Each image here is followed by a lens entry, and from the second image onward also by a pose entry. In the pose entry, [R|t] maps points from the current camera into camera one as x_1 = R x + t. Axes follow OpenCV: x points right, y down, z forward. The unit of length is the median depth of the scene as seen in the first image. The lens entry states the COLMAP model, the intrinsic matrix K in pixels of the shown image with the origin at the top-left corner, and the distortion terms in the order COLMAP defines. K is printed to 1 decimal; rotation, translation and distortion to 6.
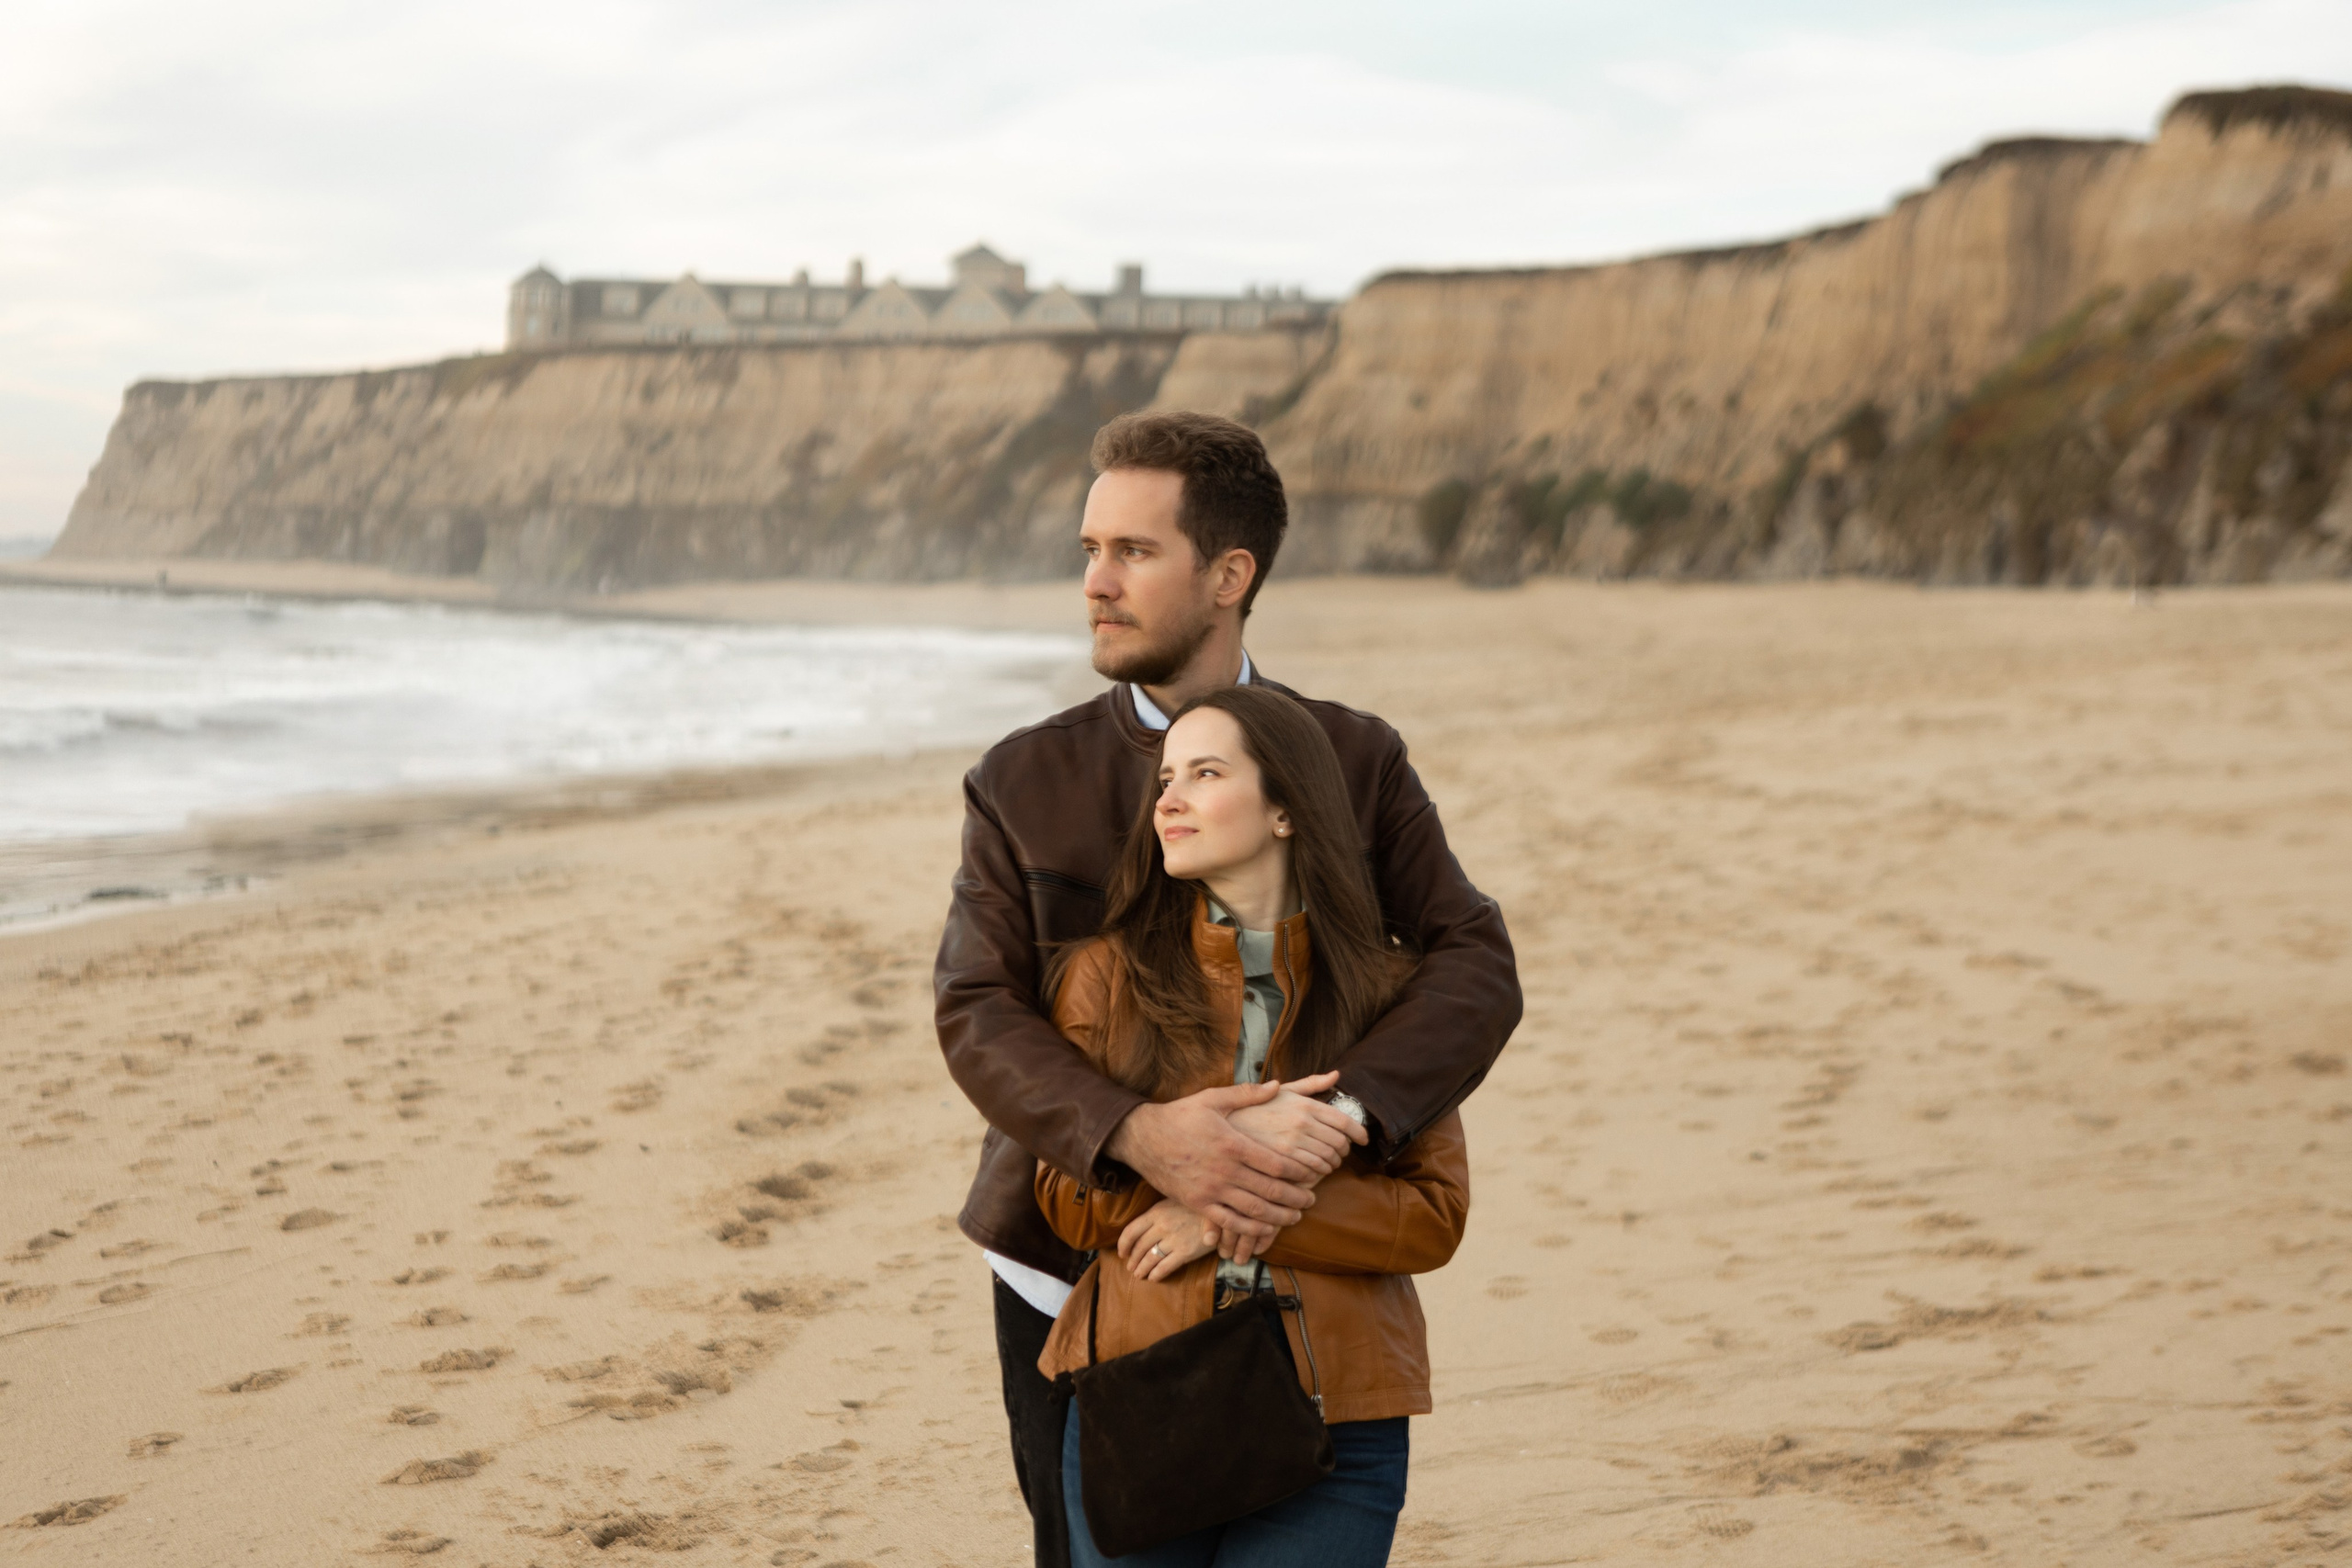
lens RADIAL K [[4379.5, 0, 1176.0], [0, 4379.5, 784.0], [0, 0, 1]] dist [-0.026633, -0.117564]
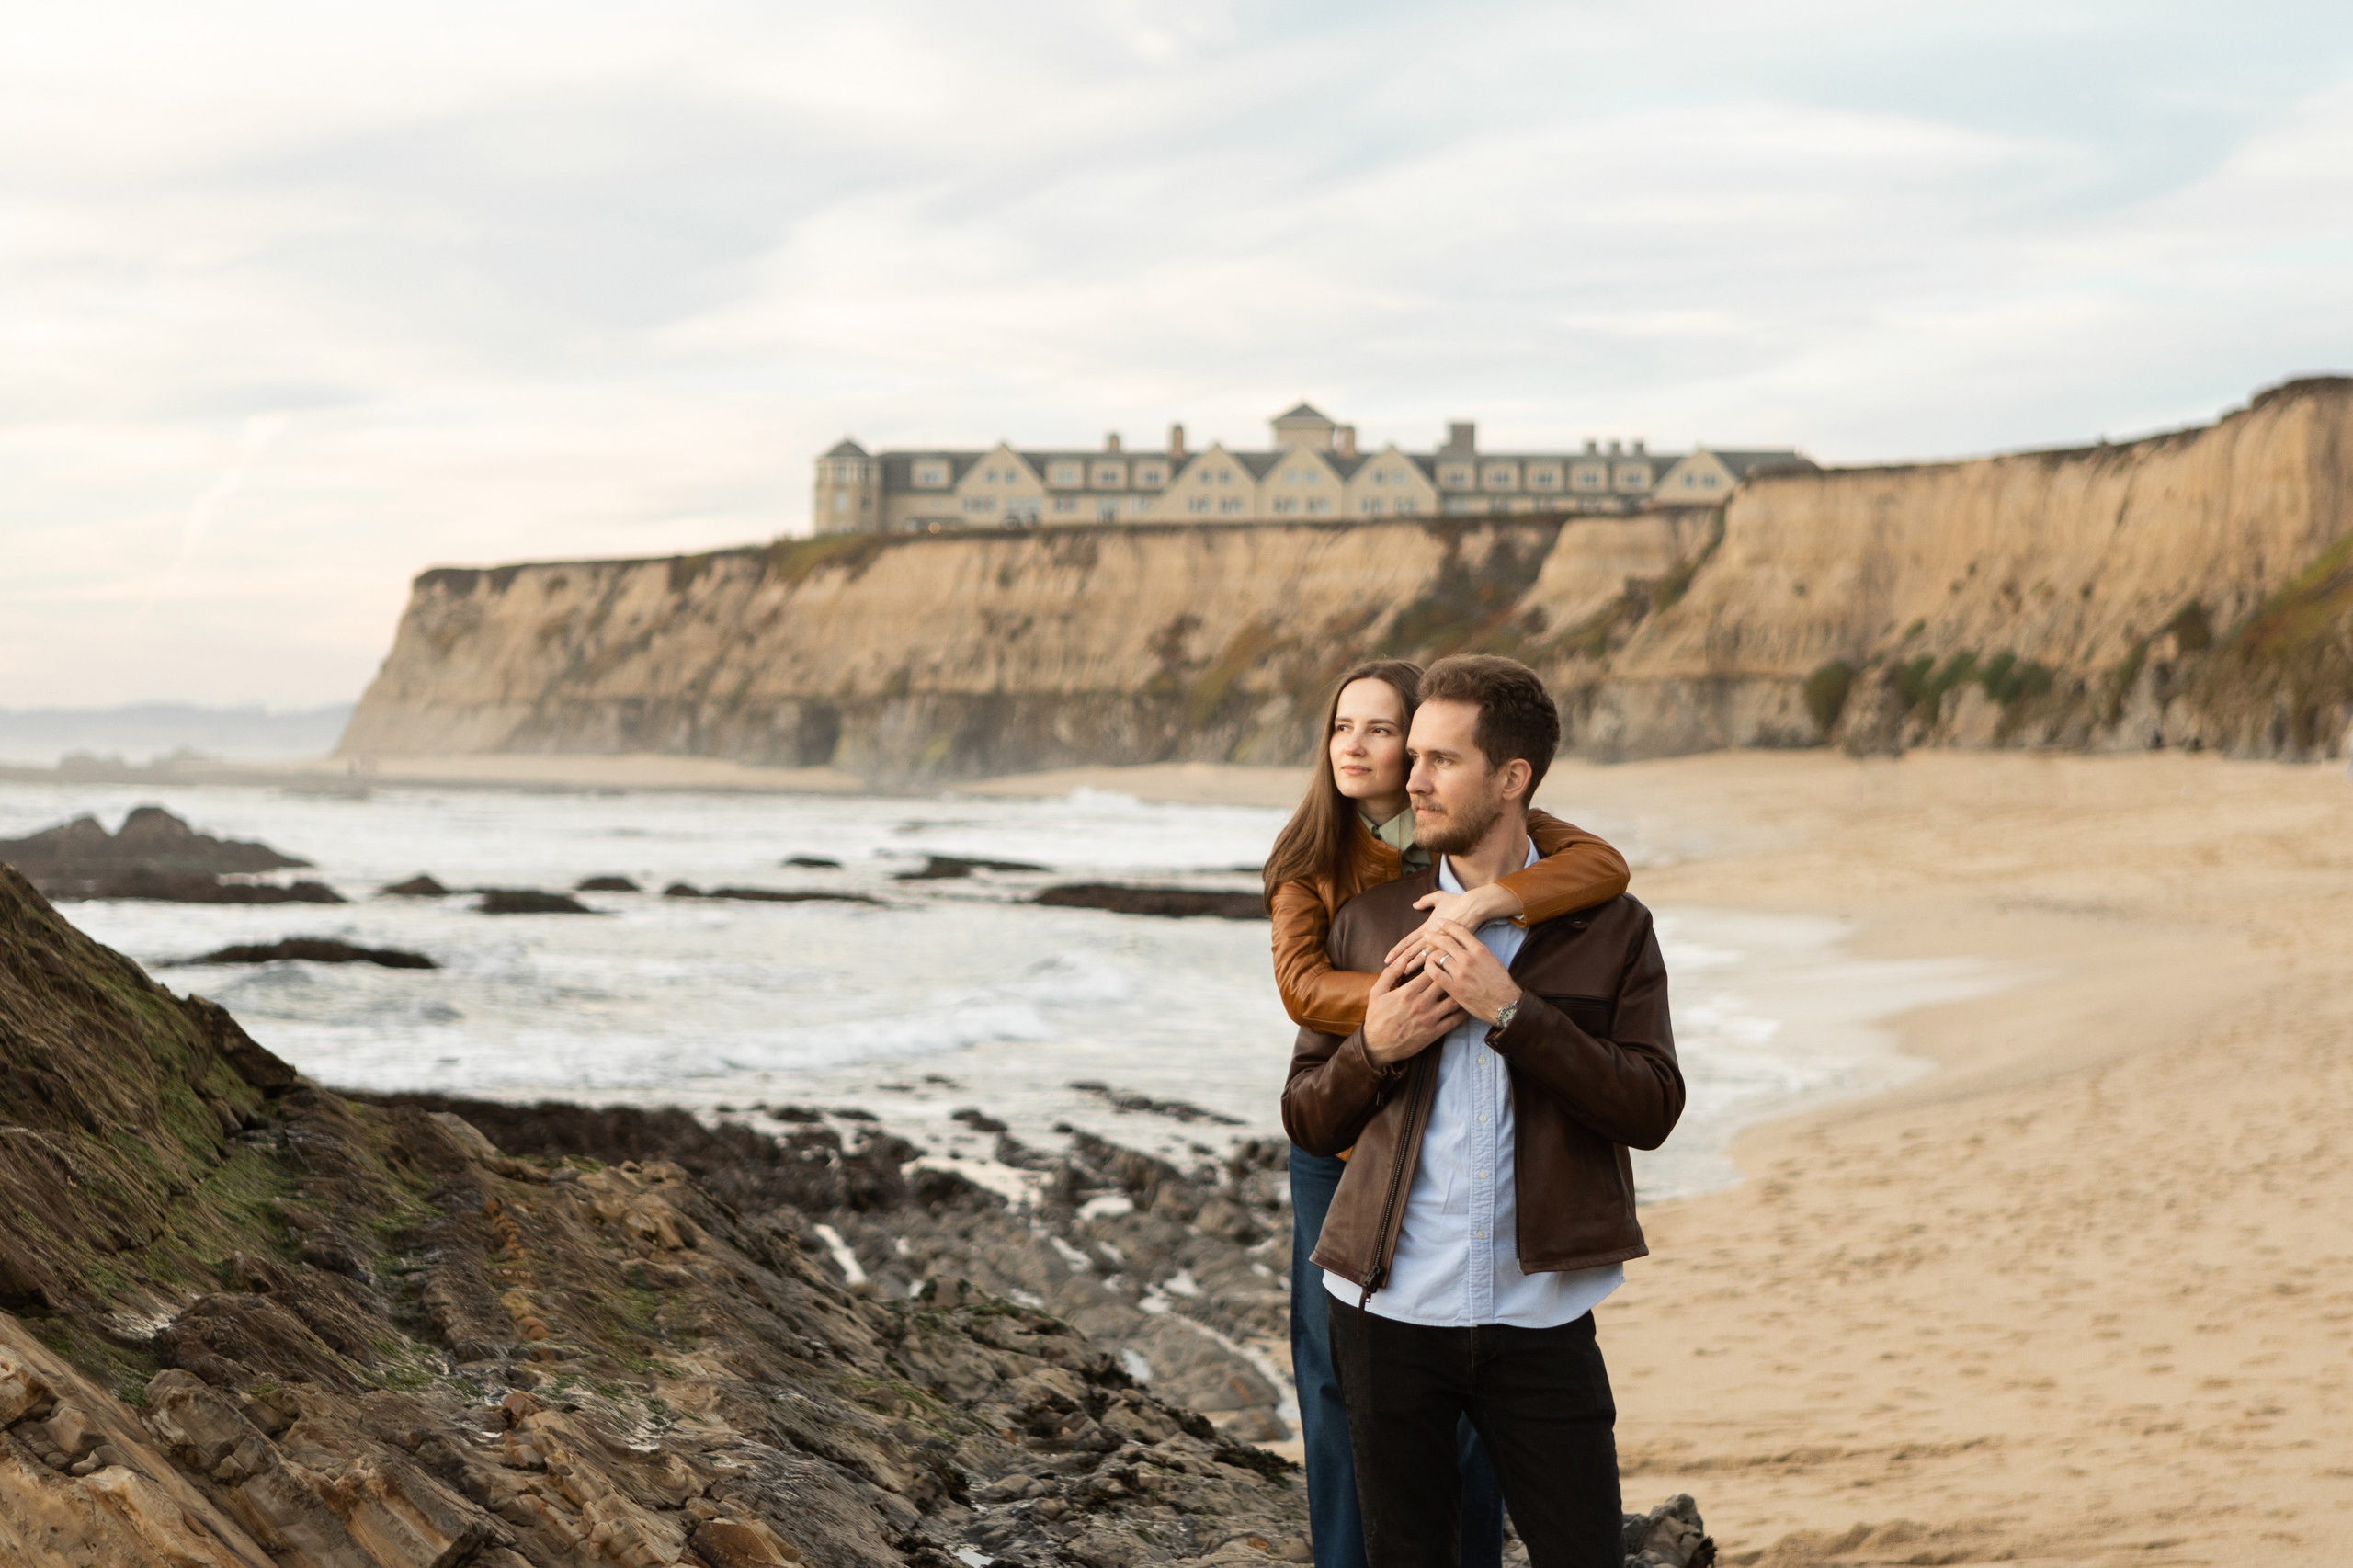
lens RADIAL K [[6245.0, 0, 1176.5], [0, 6245.0, 784.0], [0, 0, 1]] dist [0.042388, 0.167132]
pose [[0.999361, -0.022876, -0.027449, -0.045683], [0.021780, 0.998979, -0.039572, 0.015034], [0.028327, 0.038949, 0.998840, -0.436848]]
